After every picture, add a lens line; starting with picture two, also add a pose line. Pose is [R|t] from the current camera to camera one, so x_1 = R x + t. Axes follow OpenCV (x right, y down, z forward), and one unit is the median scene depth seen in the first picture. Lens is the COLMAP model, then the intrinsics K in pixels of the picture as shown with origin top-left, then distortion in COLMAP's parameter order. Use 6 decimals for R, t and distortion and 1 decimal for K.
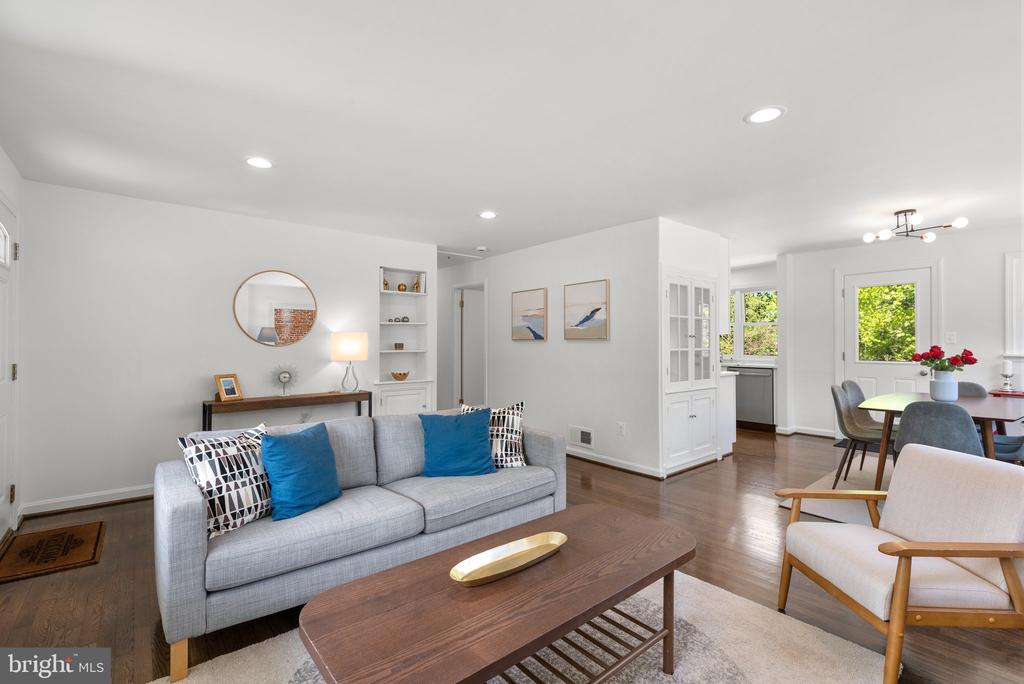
lens RADIAL K [[462.1, 0, 516.2], [0, 462.1, 341.1], [0, 0, 1]] dist [0.007699, 0.000277]
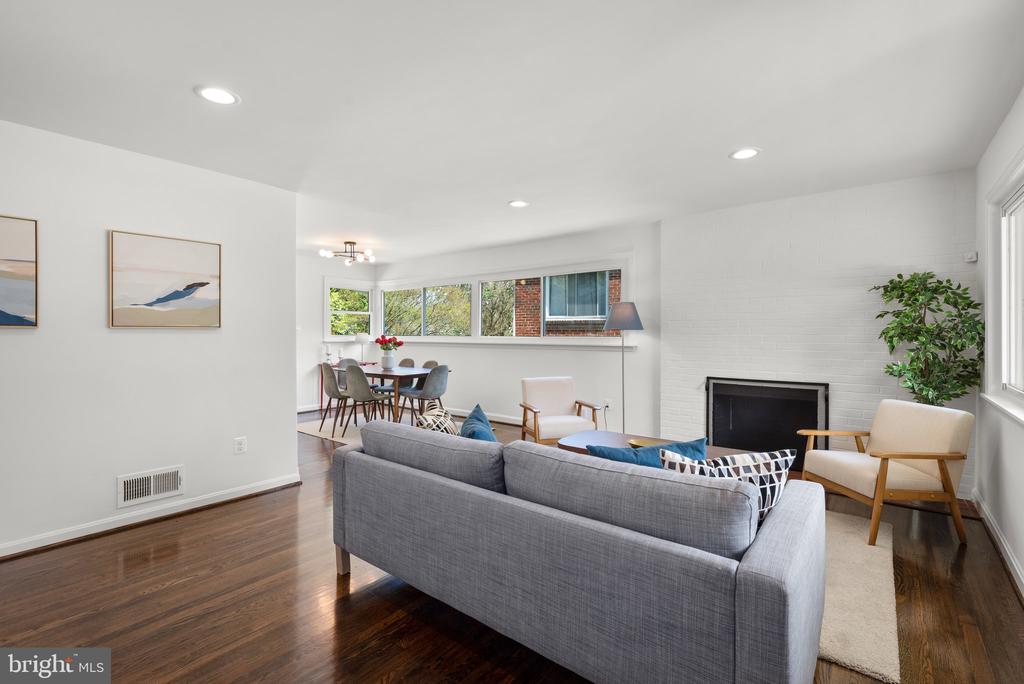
lens RADIAL K [[451.8, 0, 519.9], [0, 451.8, 332.7], [0, 0, 1]] dist [0.001376, 0.000185]
pose [[-0.202641, 0.002085, 0.979251, -0.568525], [-0.002366, 0.999994, -0.002618, 0.003923], [-0.979250, -0.002847, -0.202634, 0.666783]]
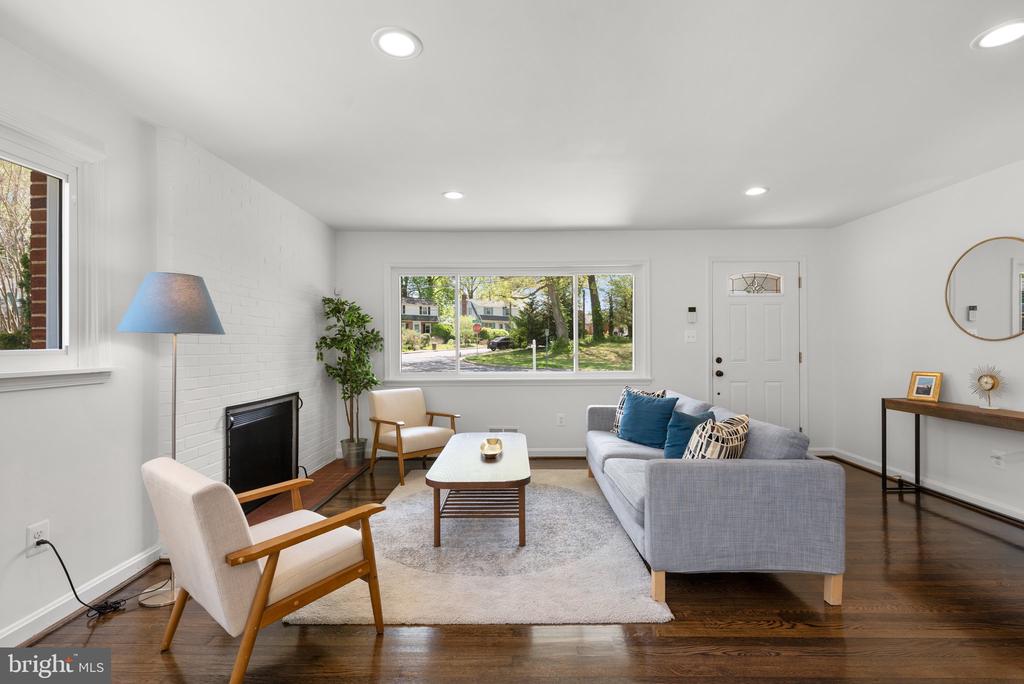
lens RADIAL K [[455.2, 0, 513.9], [0, 455.2, 349.8], [0, 0, 1]] dist [0.001513, 0.000066]
pose [[-0.643431, 0.010432, -0.765433, 0.489533], [0.008712, 0.999942, 0.006305, 0.012899], [0.765454, -0.002612, -0.643485, 0.797321]]
